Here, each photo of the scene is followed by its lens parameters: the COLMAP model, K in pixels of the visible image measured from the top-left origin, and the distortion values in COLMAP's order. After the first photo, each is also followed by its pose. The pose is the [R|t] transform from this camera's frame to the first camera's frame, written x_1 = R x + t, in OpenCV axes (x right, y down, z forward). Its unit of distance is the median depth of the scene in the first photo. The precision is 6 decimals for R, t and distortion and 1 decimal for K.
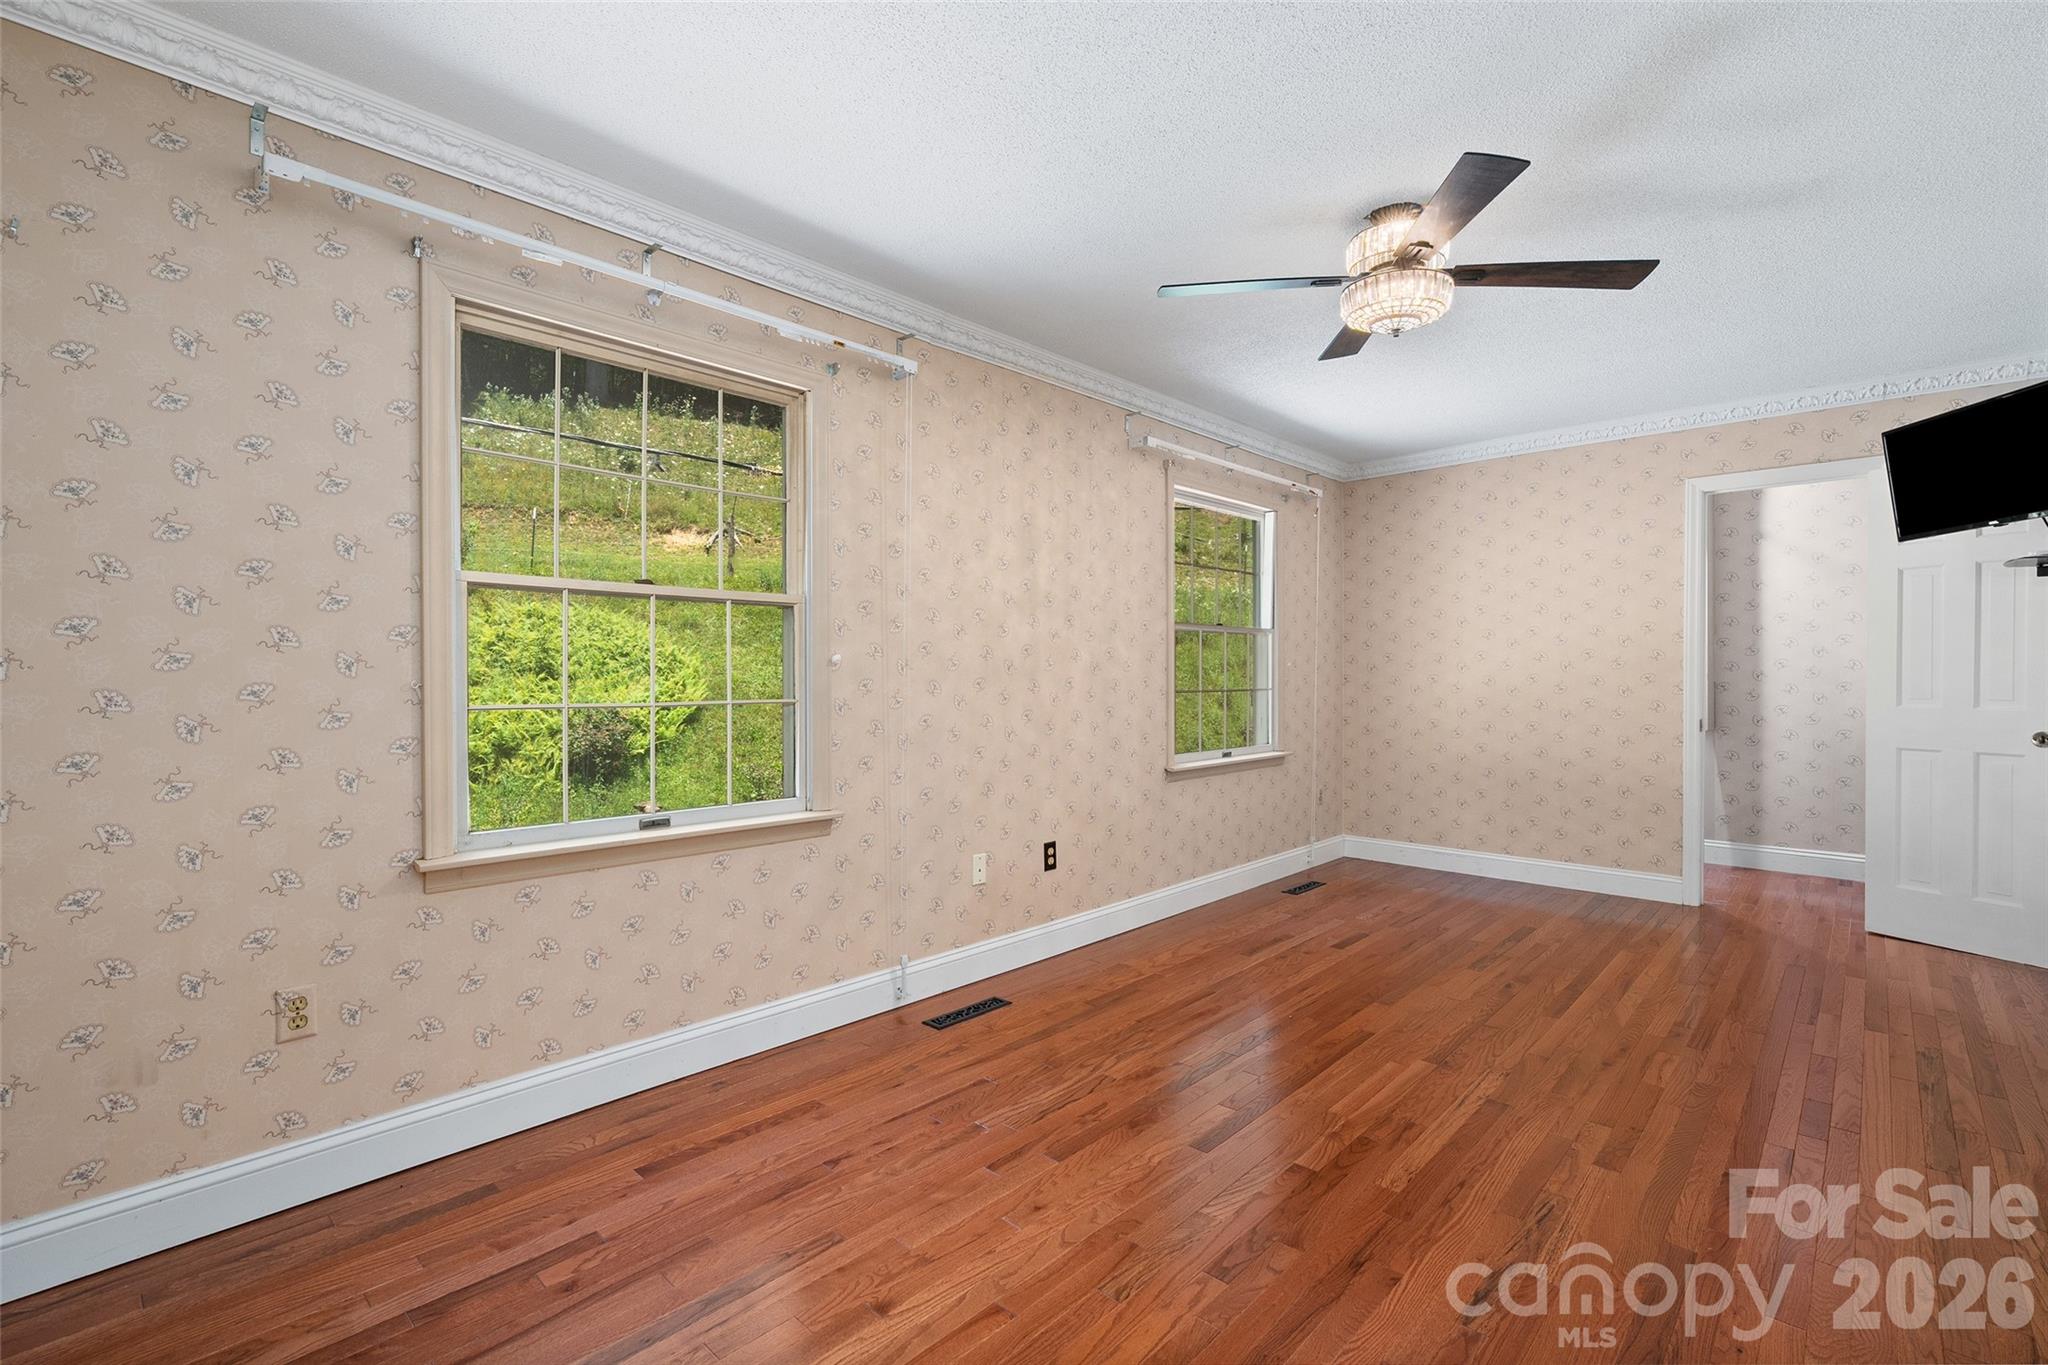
lens RADIAL K [[921.6, 0, 1018.5], [0, 921.6, 682.4], [0, 0, 1]] dist [-0.006911, 0.002611]
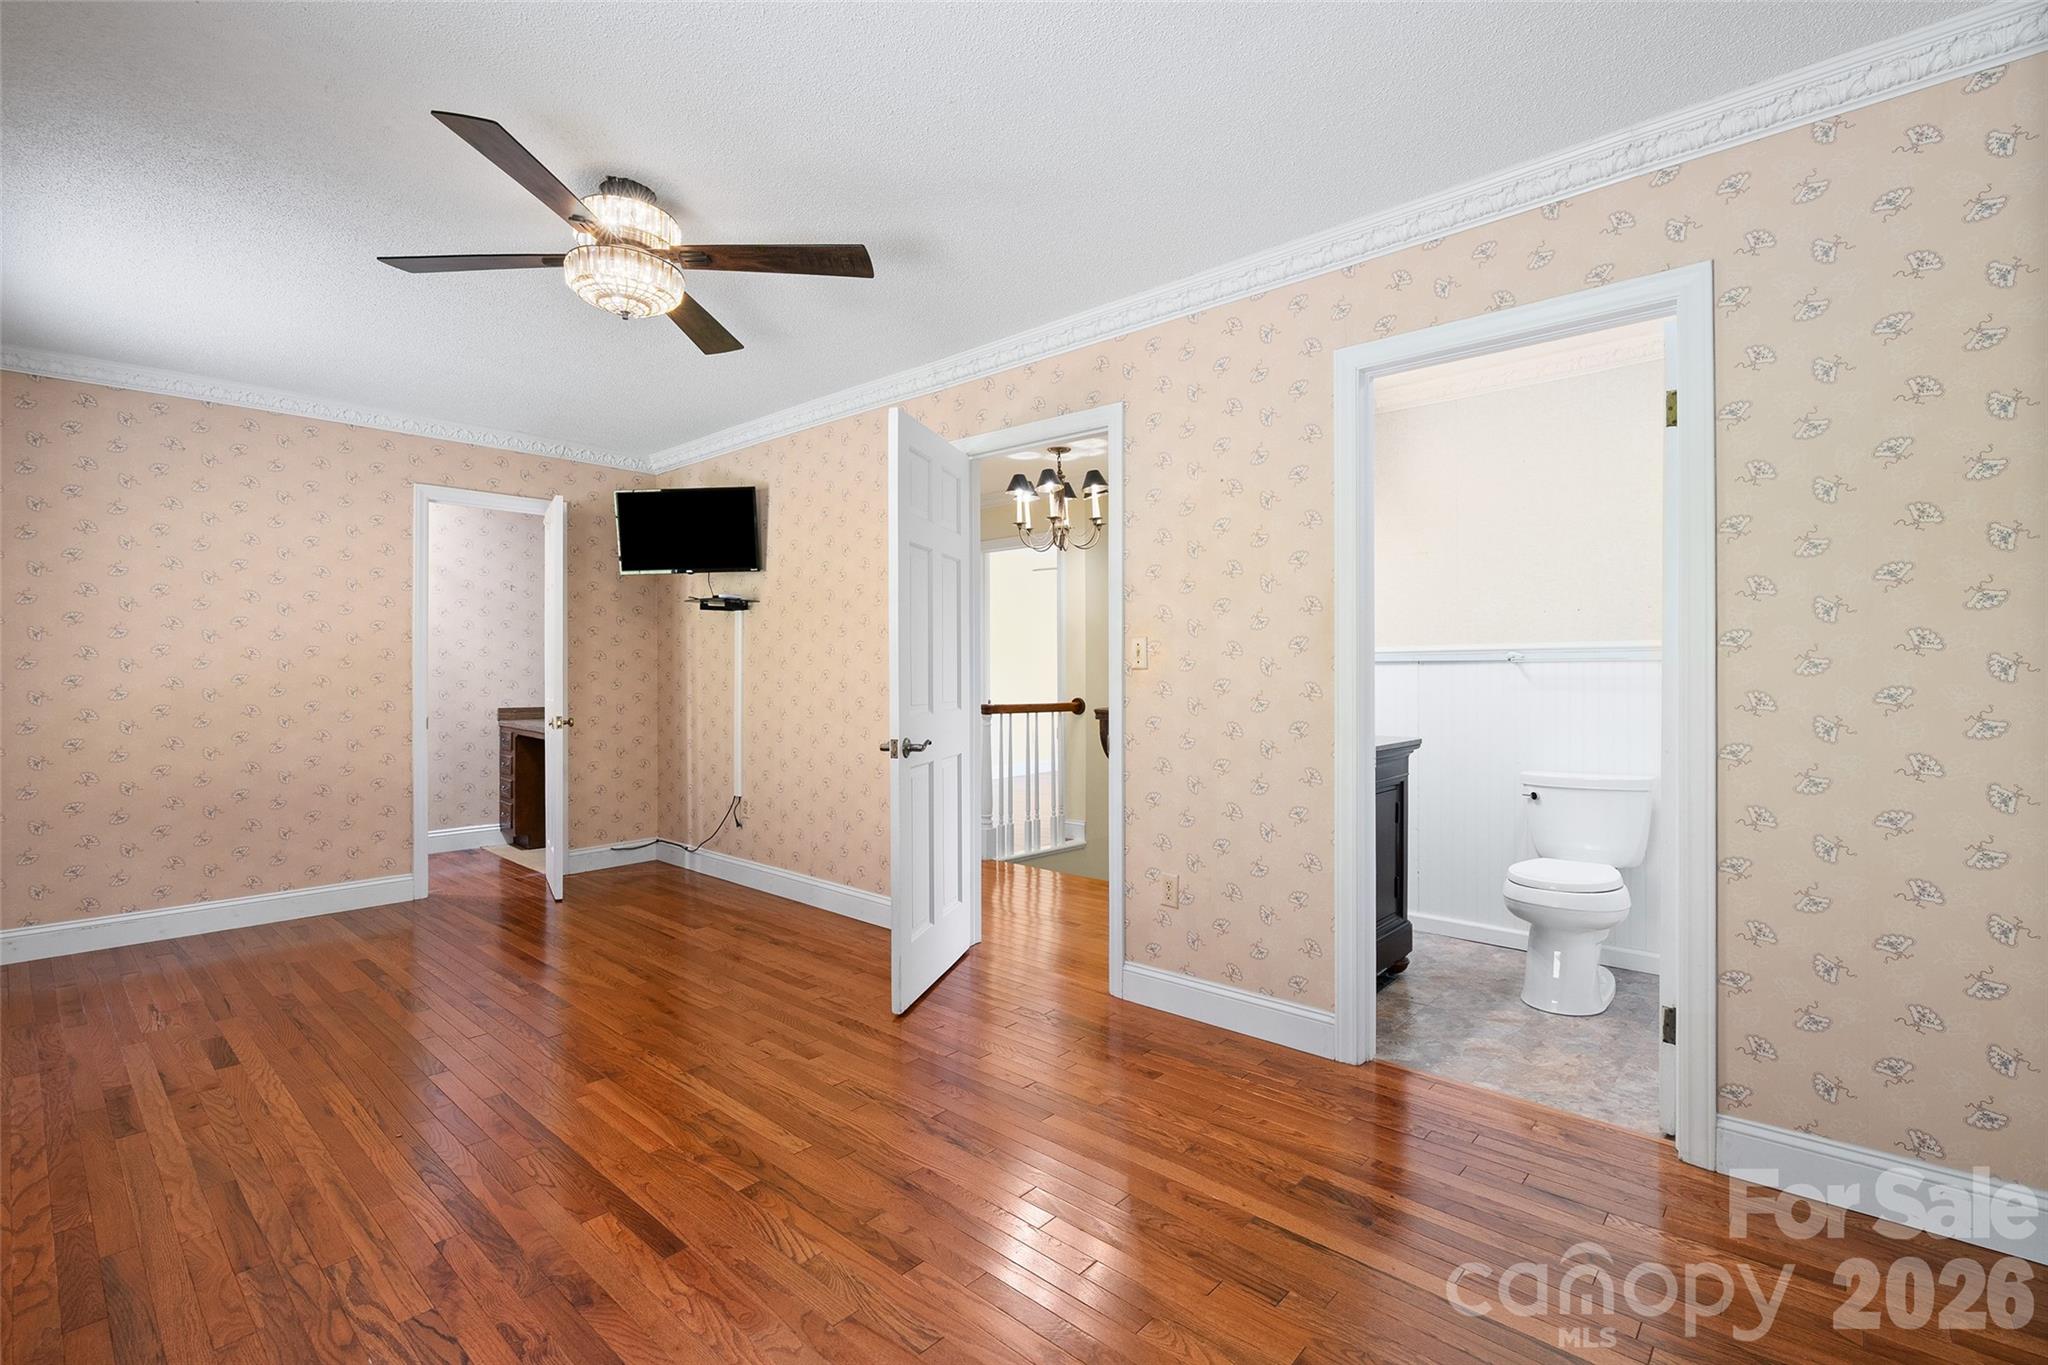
lens RADIAL K [[921.6, 0, 1019.0], [0, 921.6, 681.8], [0, 0, 1]] dist [-0.006911, 0.002611]
pose [[-0.021549, -0.010169, 0.999716, -0.466427], [0.011098, 0.999884, 0.010410, -0.005784], [-0.999706, 0.011319, -0.021434, 0.524788]]
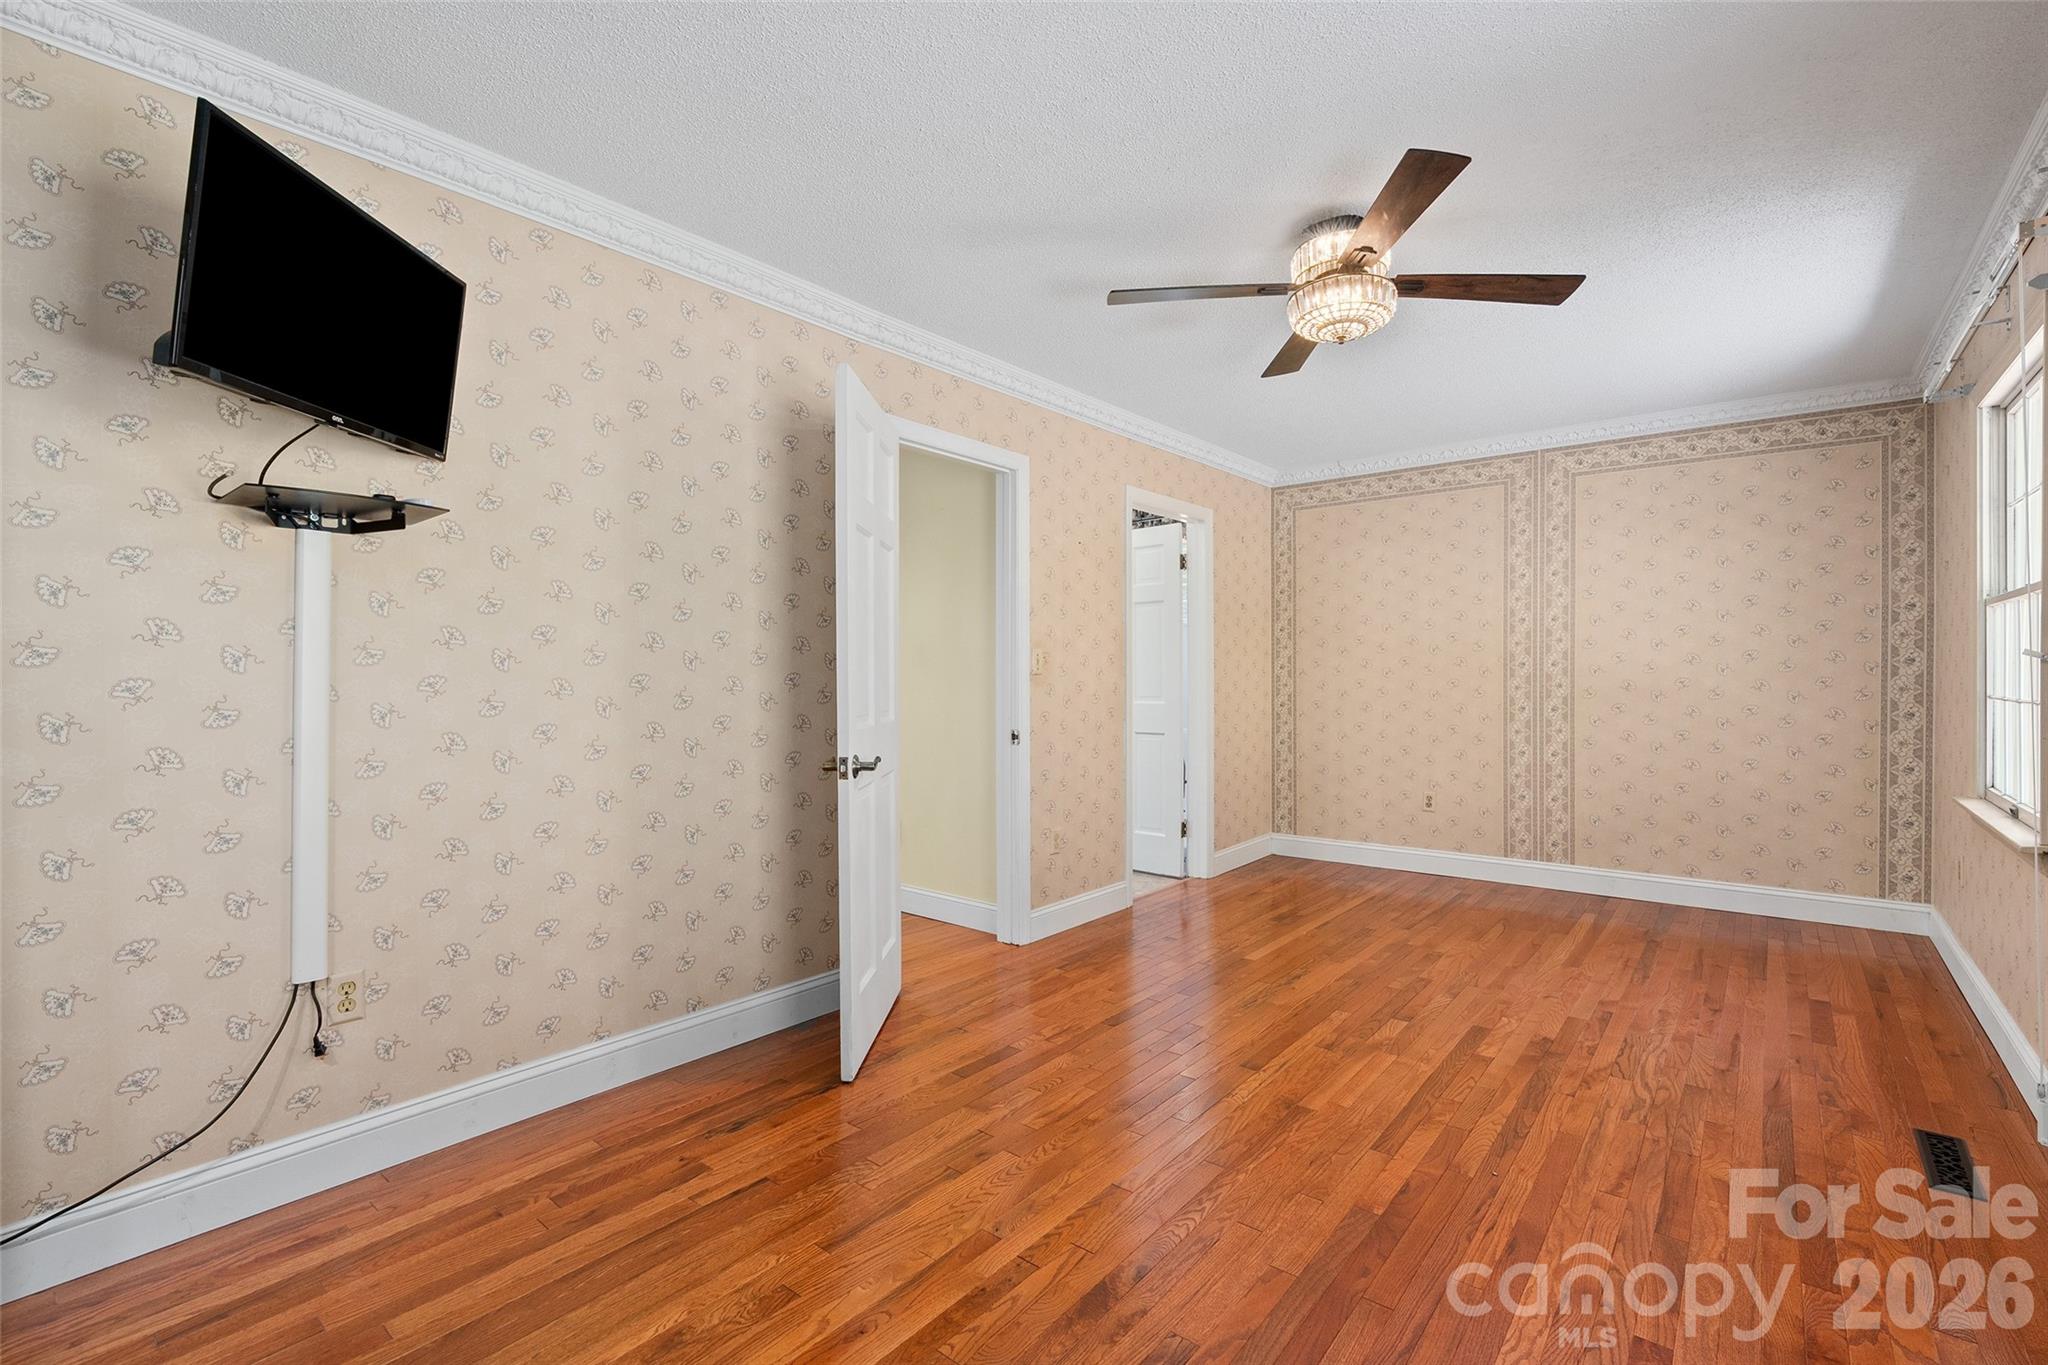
lens RADIAL K [[921.6, 0, 1025.6], [0, 921.6, 675.7], [0, 0, 1]] dist [-0.006911, 0.002611]
pose [[-0.997101, 0.003908, -0.075993, 0.714832], [0.003273, 0.999959, 0.008481, -0.015602], [0.076023, 0.008208, -0.997072, 1.699986]]
